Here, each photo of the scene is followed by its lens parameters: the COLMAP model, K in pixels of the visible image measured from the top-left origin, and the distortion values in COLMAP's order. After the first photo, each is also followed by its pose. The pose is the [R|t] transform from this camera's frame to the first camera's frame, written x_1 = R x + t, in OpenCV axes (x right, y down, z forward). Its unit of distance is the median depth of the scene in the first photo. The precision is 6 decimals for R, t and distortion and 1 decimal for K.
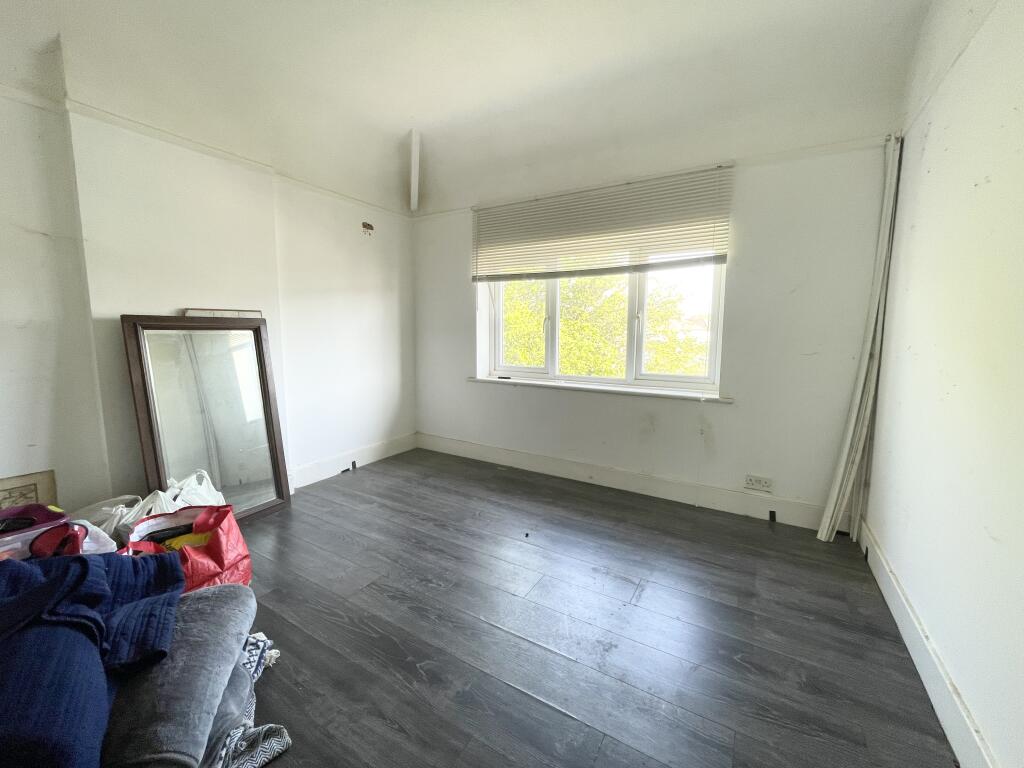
lens RADIAL K [[413.8, 0, 509.9], [0, 413.8, 380.0], [0, 0, 1]] dist [-0.003625, -0.000114]
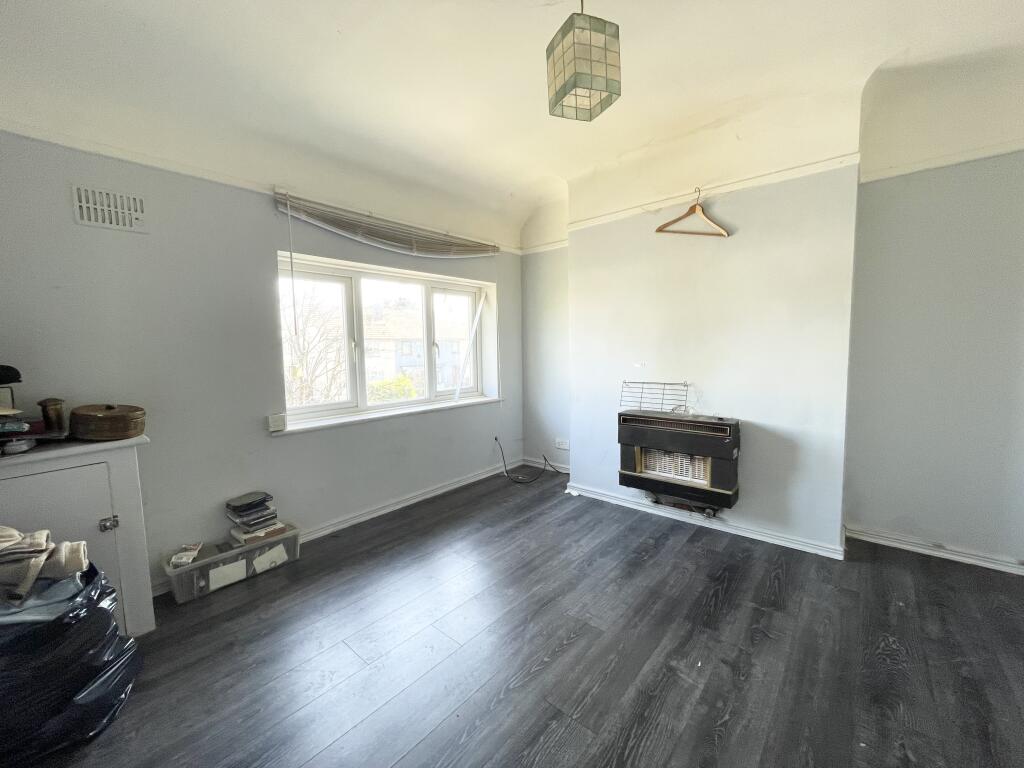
lens RADIAL K [[413.8, 0, 509.9], [0, 413.8, 380.0], [0, 0, 1]] dist [-0.003625, -0.000114]
pose [[0.113687, -0.094434, 0.989018, -0.767853], [0.112443, 0.990299, 0.081631, -0.112449], [-0.987133, 0.101928, 0.123203, 0.610302]]
